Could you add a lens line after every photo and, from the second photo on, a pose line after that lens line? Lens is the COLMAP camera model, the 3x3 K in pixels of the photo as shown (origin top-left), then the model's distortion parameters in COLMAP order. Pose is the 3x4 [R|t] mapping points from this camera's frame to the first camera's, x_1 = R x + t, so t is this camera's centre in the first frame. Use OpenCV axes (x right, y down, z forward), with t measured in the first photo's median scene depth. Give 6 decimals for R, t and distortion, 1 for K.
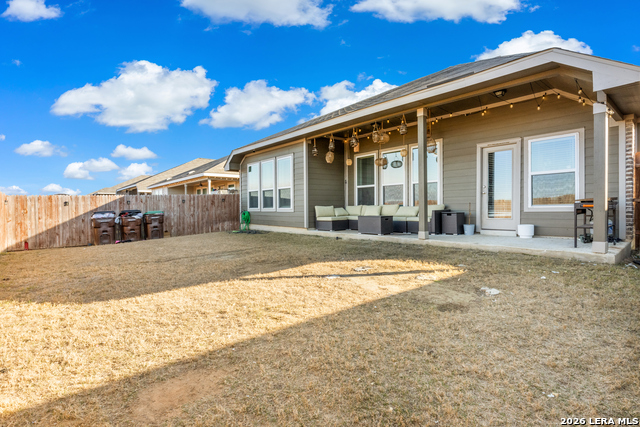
lens RADIAL K [[324.7, 0, 320.0], [0, 324.7, 213.5], [0, 0, 1]] dist [-0.000496, 0.000011]
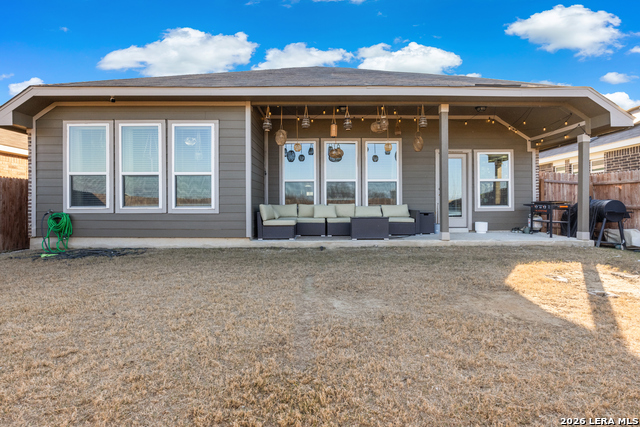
lens RADIAL K [[324.7, 0, 320.0], [0, 324.7, 213.5], [0, 0, 1]] dist [-0.000496, 0.000011]
pose [[0.636492, -0.010352, 0.771214, -0.465147], [0.010479, 0.999934, 0.004773, -0.006139], [-0.771212, 0.005044, 0.636558, 0.470328]]
